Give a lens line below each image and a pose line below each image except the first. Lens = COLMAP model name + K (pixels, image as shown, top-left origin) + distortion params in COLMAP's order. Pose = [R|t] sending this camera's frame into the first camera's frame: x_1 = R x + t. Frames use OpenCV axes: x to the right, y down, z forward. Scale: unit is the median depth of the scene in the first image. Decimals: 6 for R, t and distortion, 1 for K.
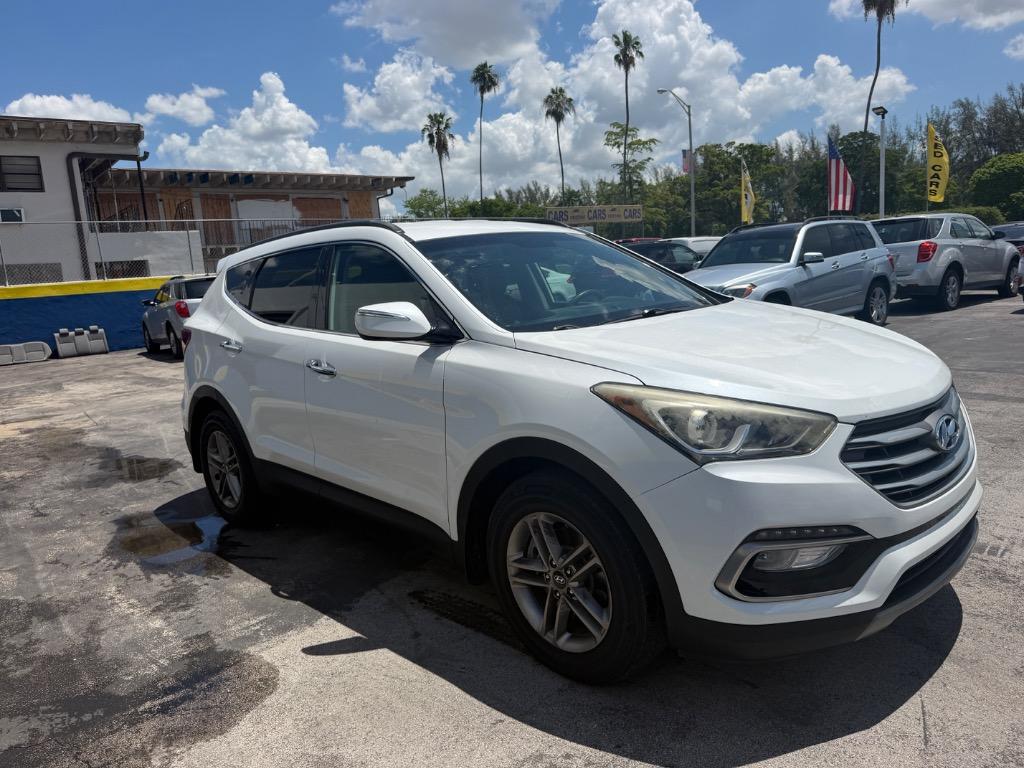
lens RADIAL K [[729.0, 0, 512.0], [0, 729.0, 384.0], [0, 0, 1]] dist [0.025950, -0.034478]
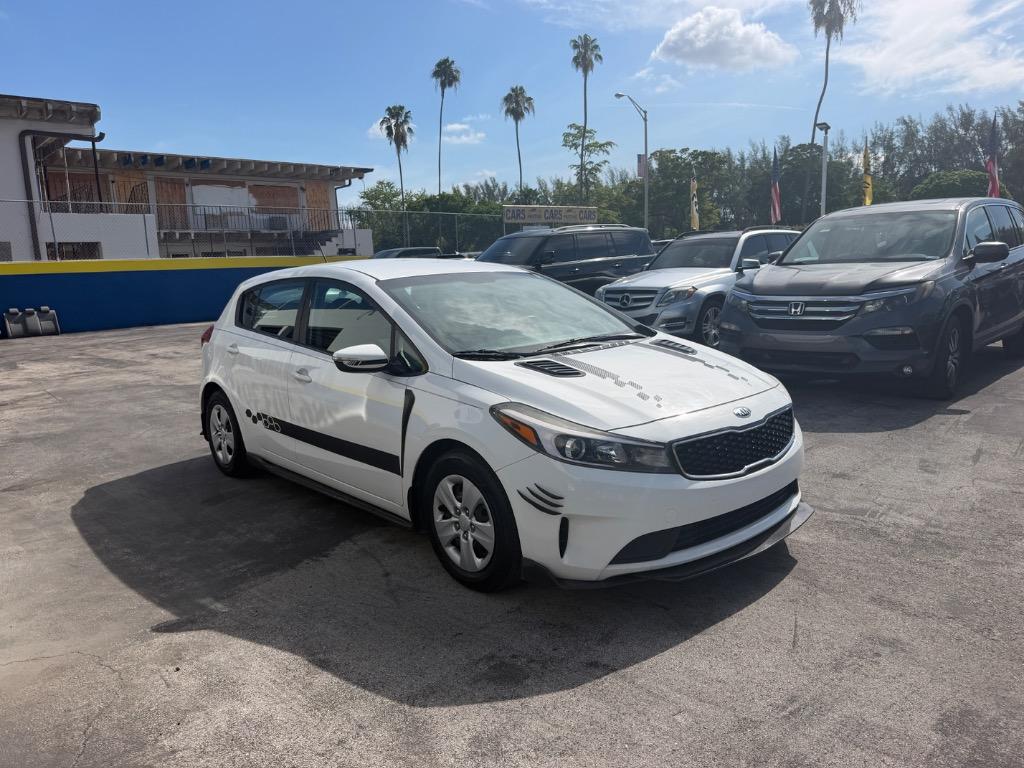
lens RADIAL K [[729.0, 0, 512.0], [0, 729.0, 384.0], [0, 0, 1]] dist [0.025950, -0.034478]
pose [[0.997563, 0.025339, 0.065010, -0.001736], [-0.025651, 0.999663, 0.003972, 0.003488], [-0.064887, -0.005630, 0.997877, -0.020299]]
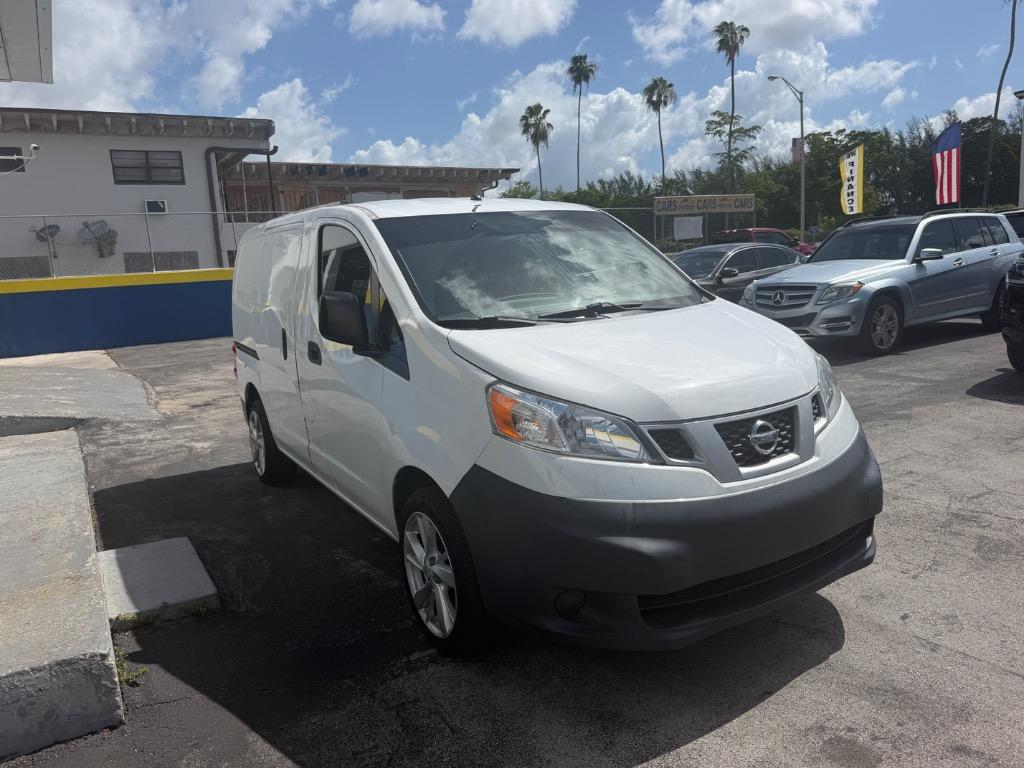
lens RADIAL K [[729.0, 0, 512.0], [0, 729.0, 384.0], [0, 0, 1]] dist [0.025950, -0.034478]
pose [[0.992941, 0.027404, -0.115401, -0.024965], [-0.026081, 0.999576, 0.012951, 0.001749], [0.115707, -0.009849, 0.993235, -0.006698]]
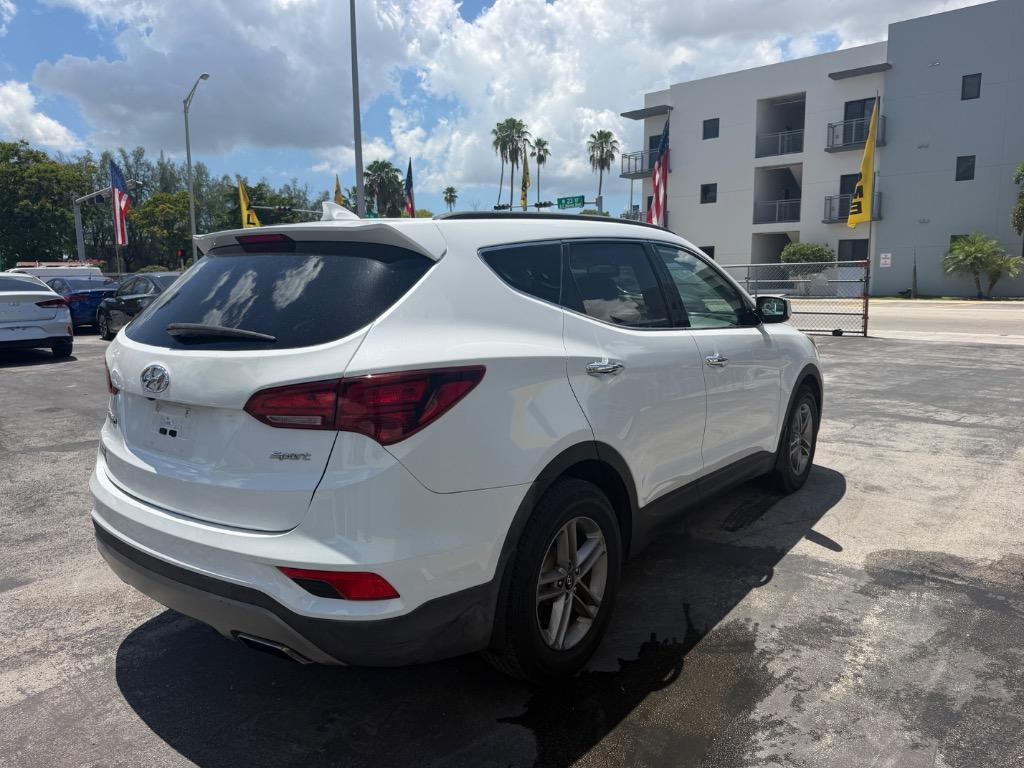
lens RADIAL K [[729.4, 0, 512.7], [0, 729.4, 403.4], [0, 0, 1]] dist [-0.001610, -0.005548]
pose [[-0.154396, -0.095014, 0.983430, -0.169803], [0.174277, 0.977139, 0.121767, -0.018759], [-0.972517, 0.190190, -0.134308, 0.196890]]
